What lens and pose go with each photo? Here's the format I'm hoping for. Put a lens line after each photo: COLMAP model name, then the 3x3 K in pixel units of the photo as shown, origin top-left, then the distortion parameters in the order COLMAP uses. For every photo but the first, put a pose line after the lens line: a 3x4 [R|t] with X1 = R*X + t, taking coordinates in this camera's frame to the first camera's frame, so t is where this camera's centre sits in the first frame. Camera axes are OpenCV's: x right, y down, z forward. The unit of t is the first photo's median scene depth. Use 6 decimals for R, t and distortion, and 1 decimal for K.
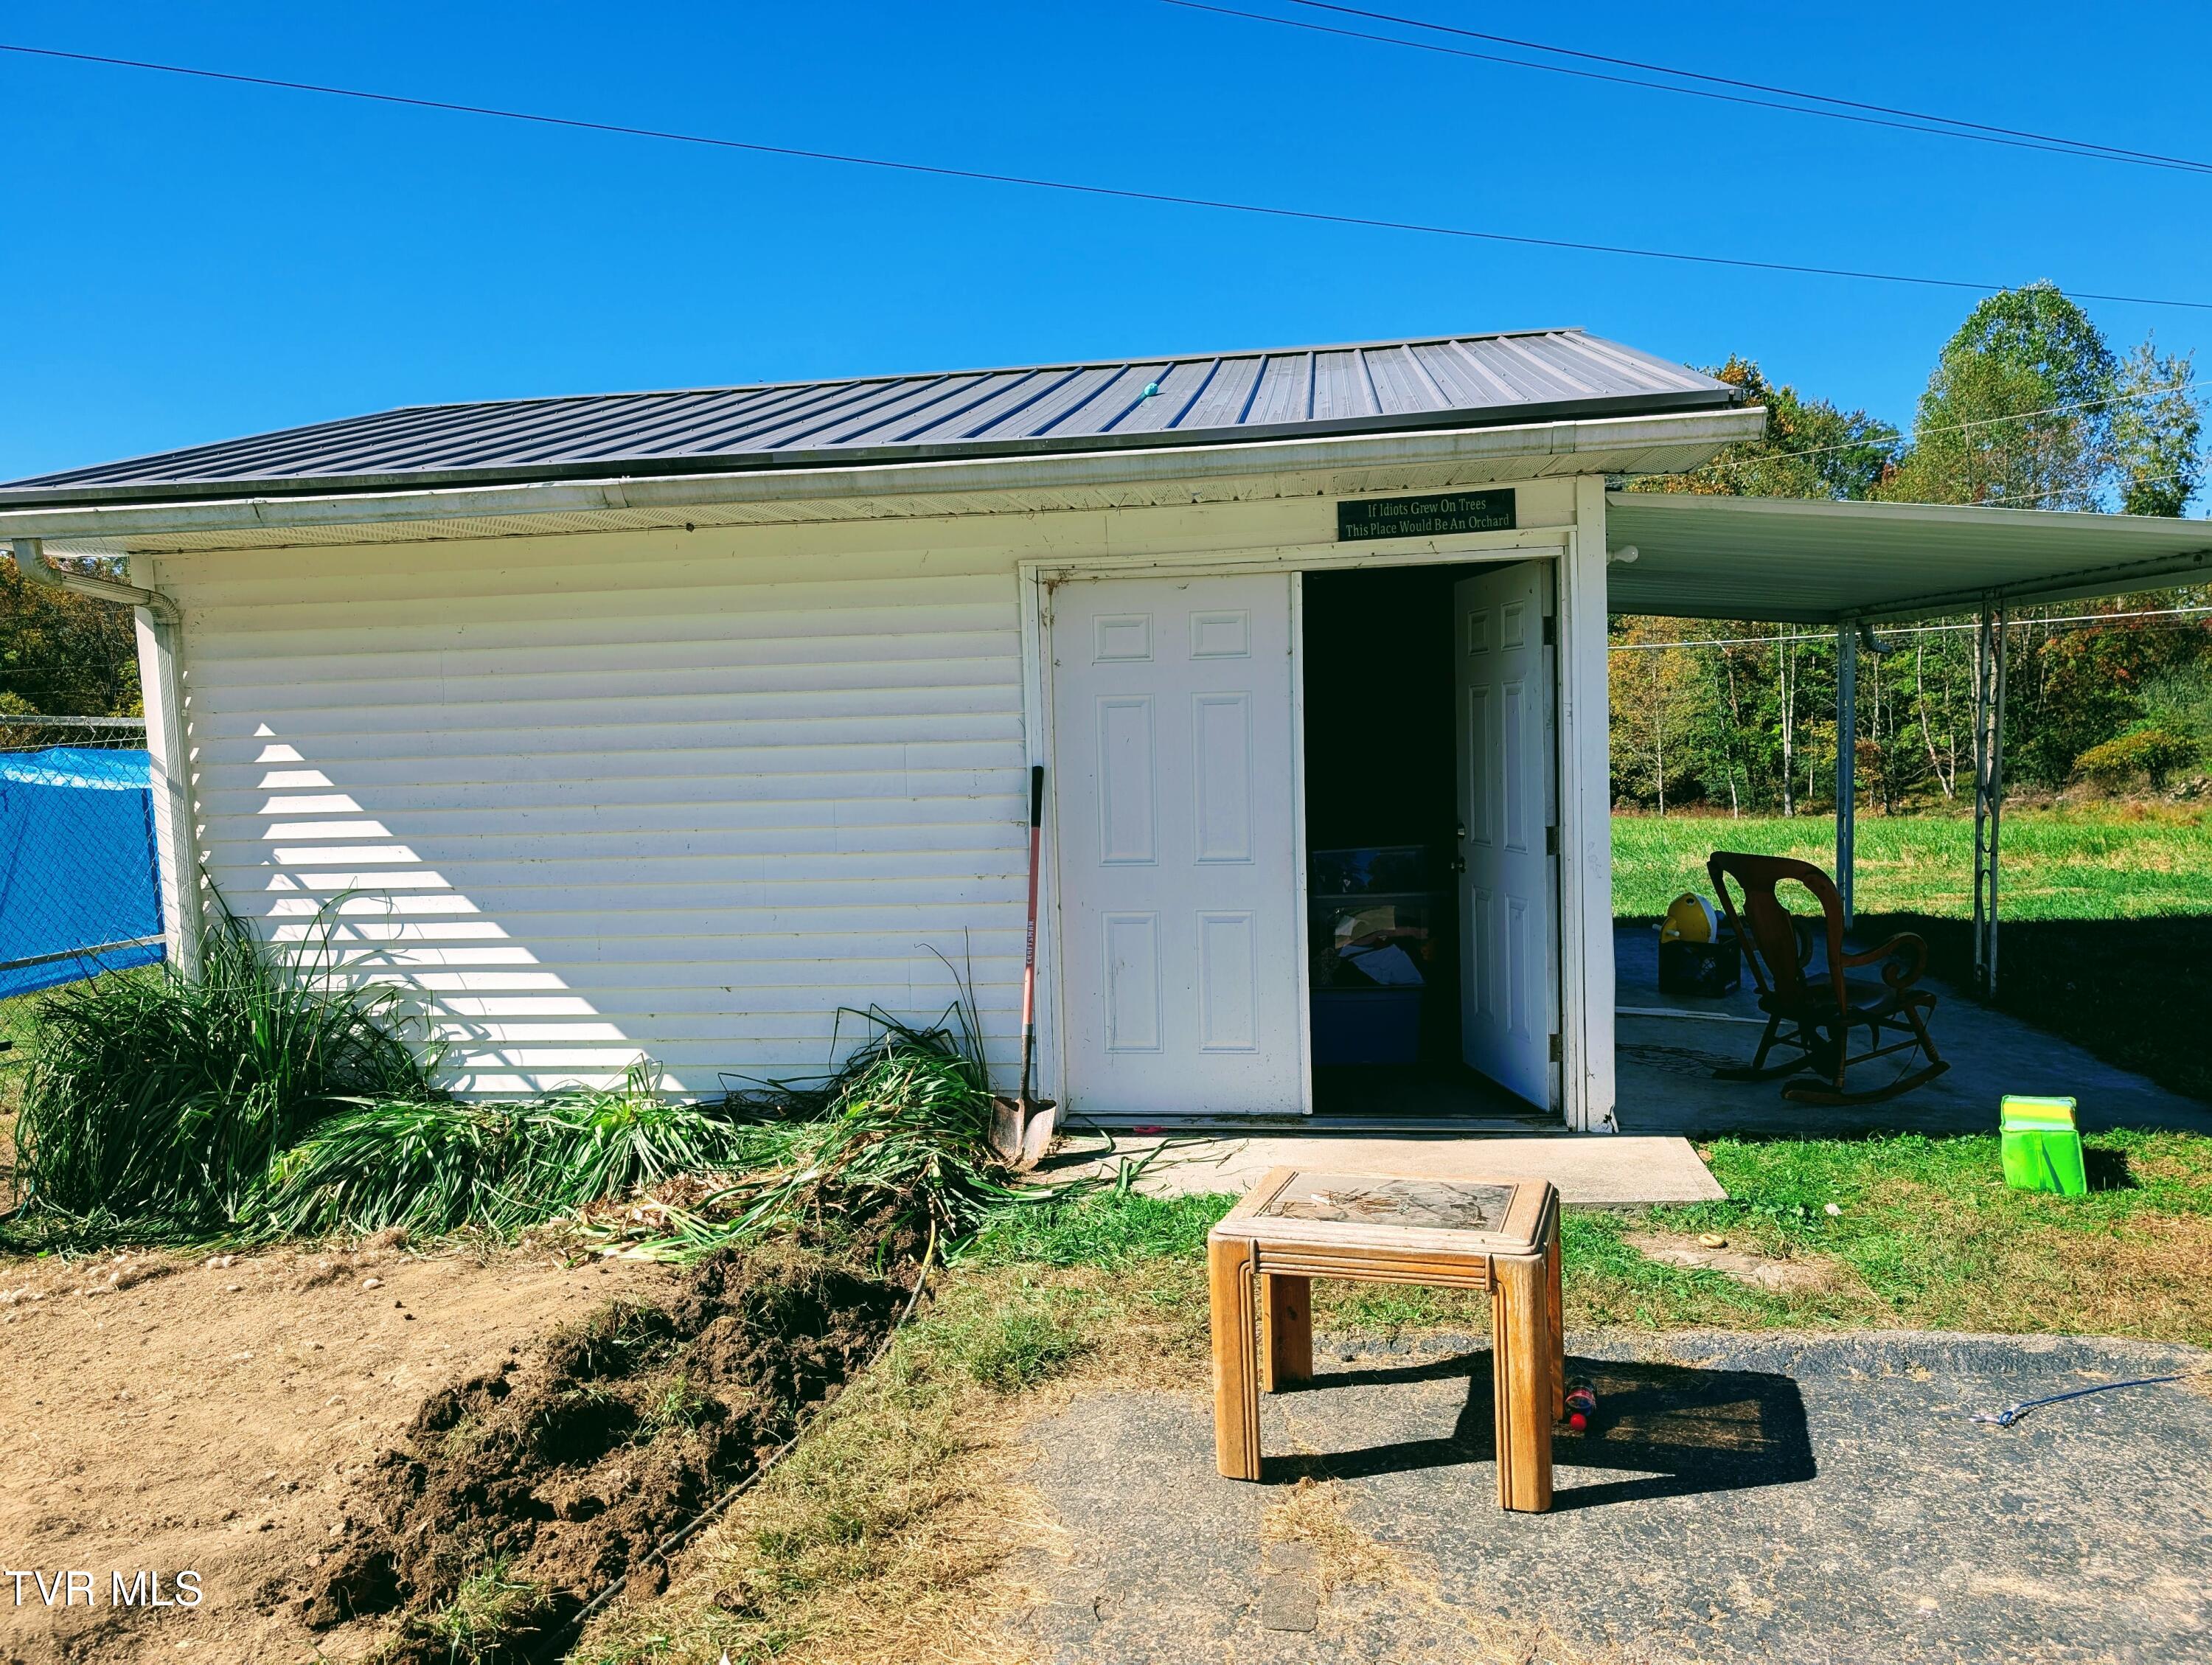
lens RADIAL K [[1551.2, 0, 1110.5], [0, 1551.2, 838.0], [0, 0, 1]] dist [-0.004369, 0.000012]
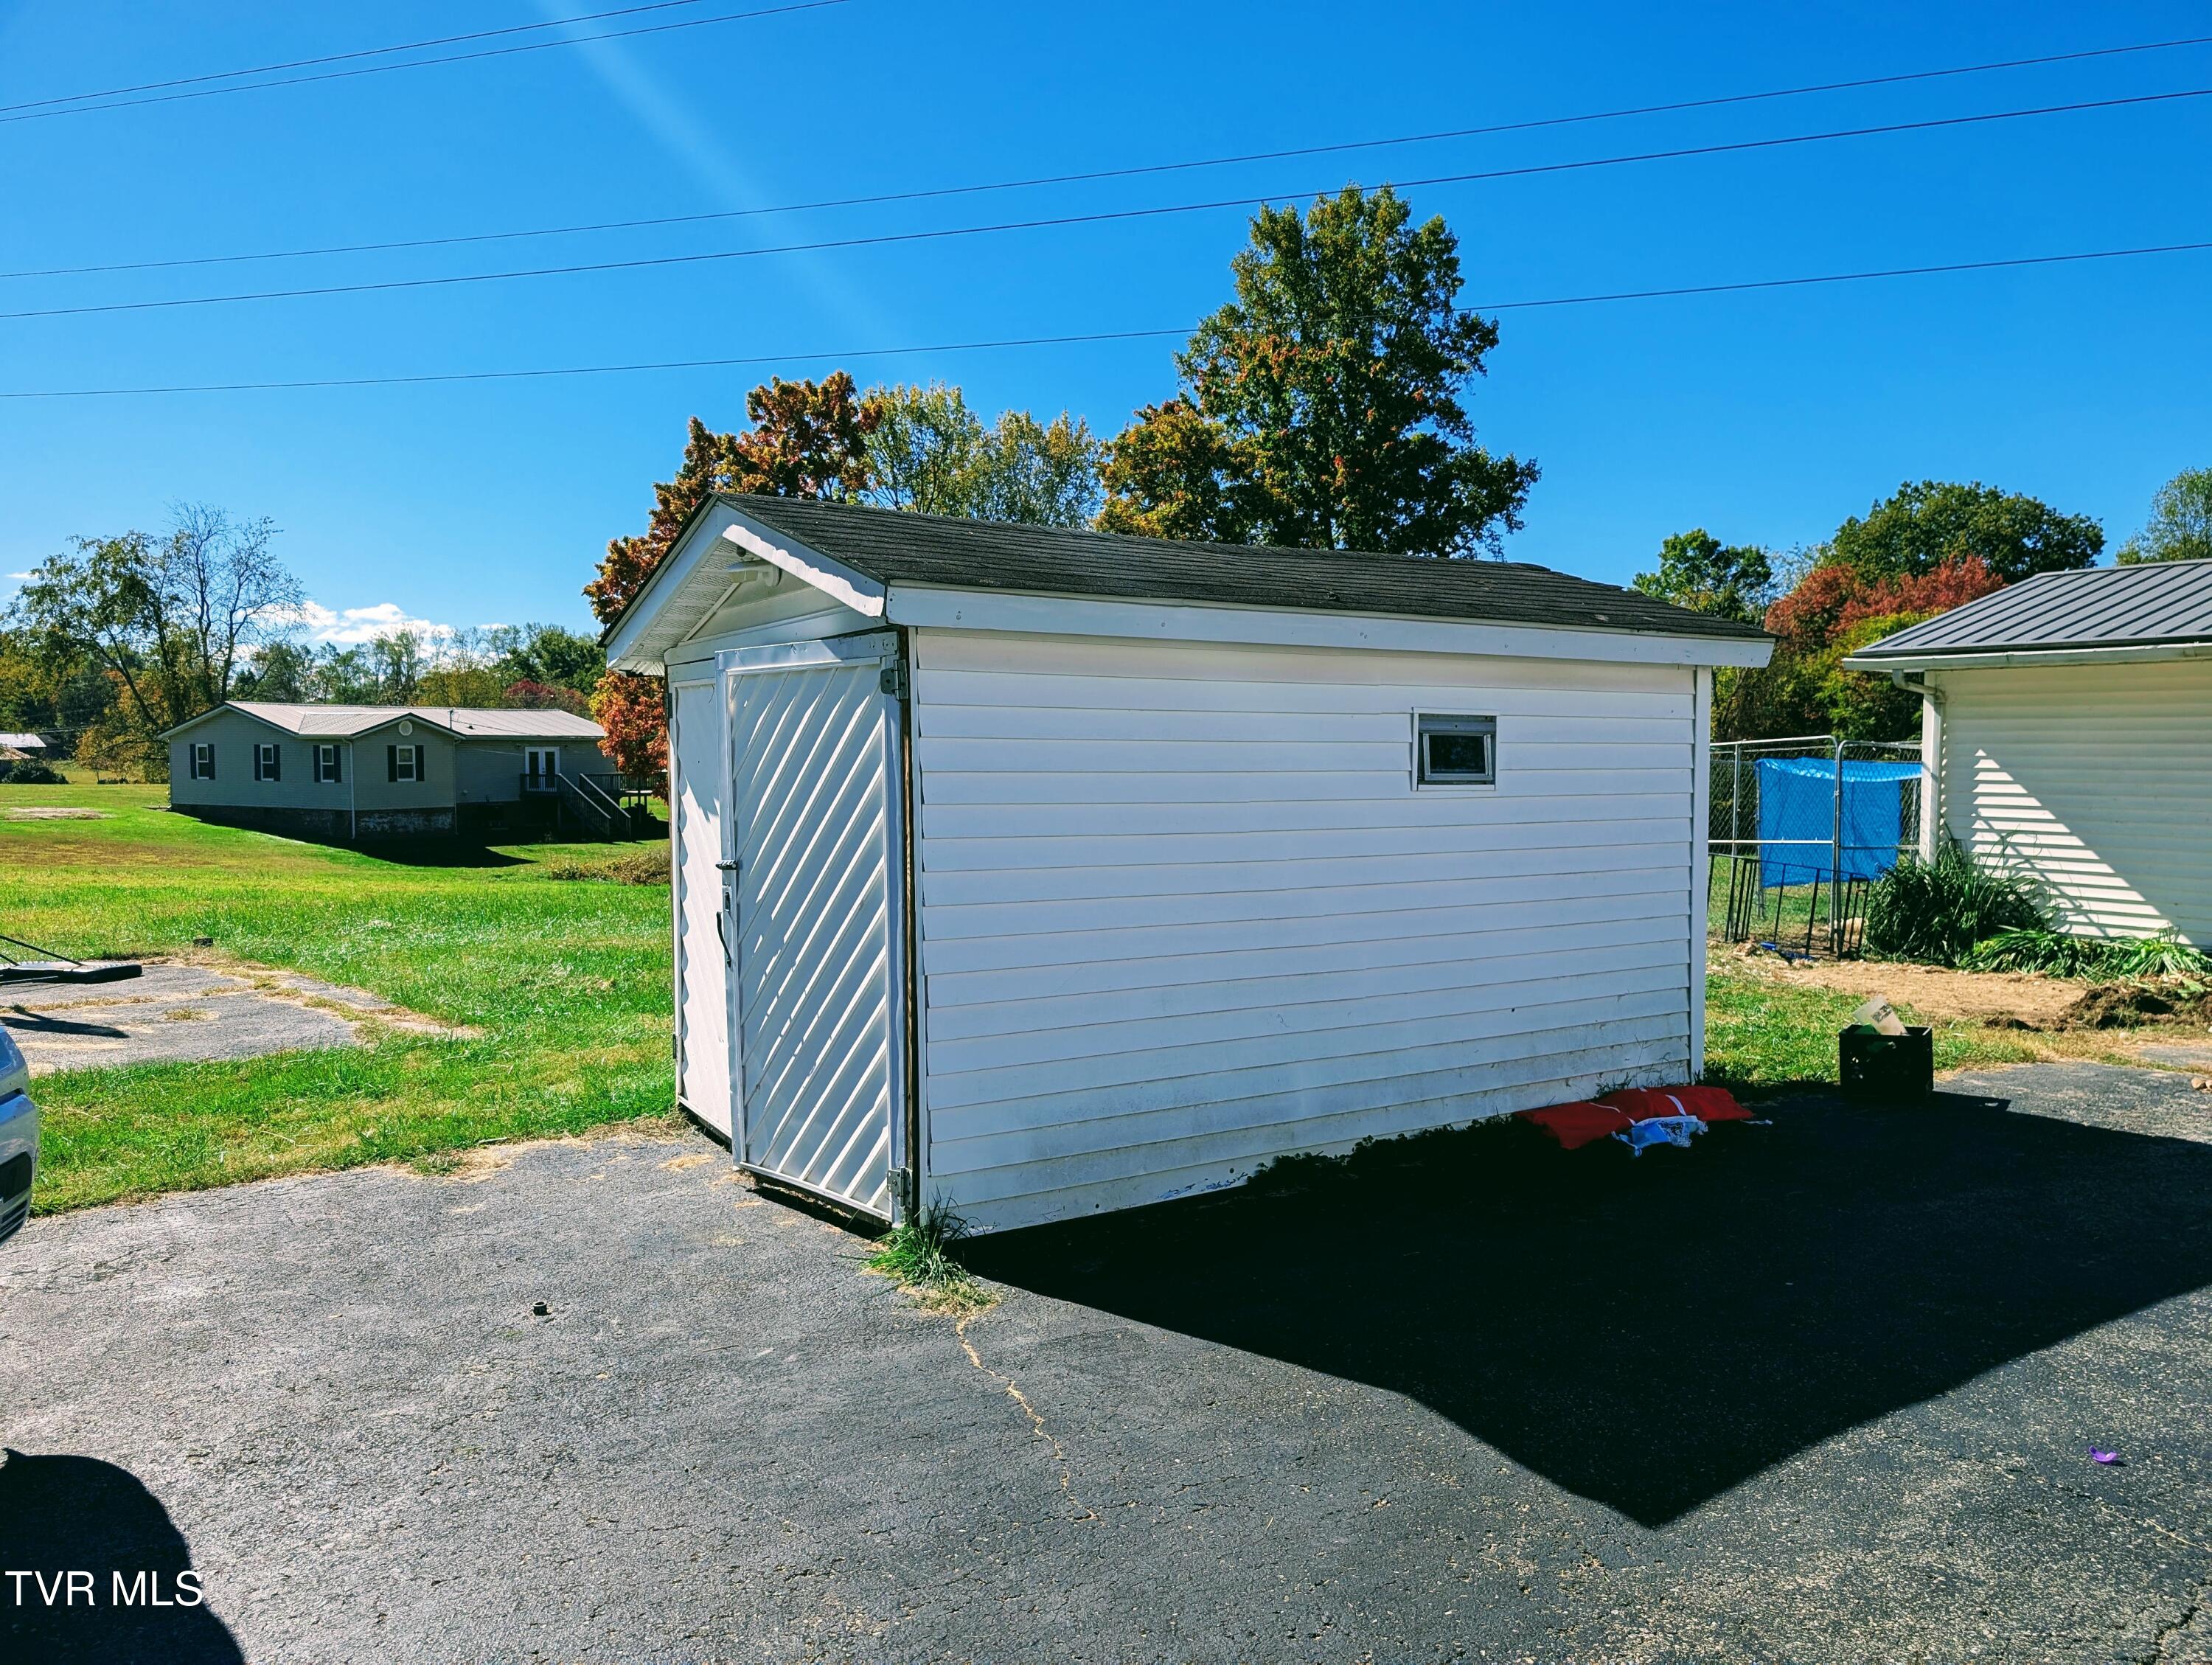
lens RADIAL K [[1551.2, 0, 1120.9], [0, 1551.2, 848.3], [0, 0, 1]] dist [-0.004369, 0.000012]
pose [[0.648909, 0.085617, -0.756033, 0.311923], [-0.091403, 0.995225, 0.034252, 0.096887], [0.755356, 0.046878, 0.653636, -1.289725]]
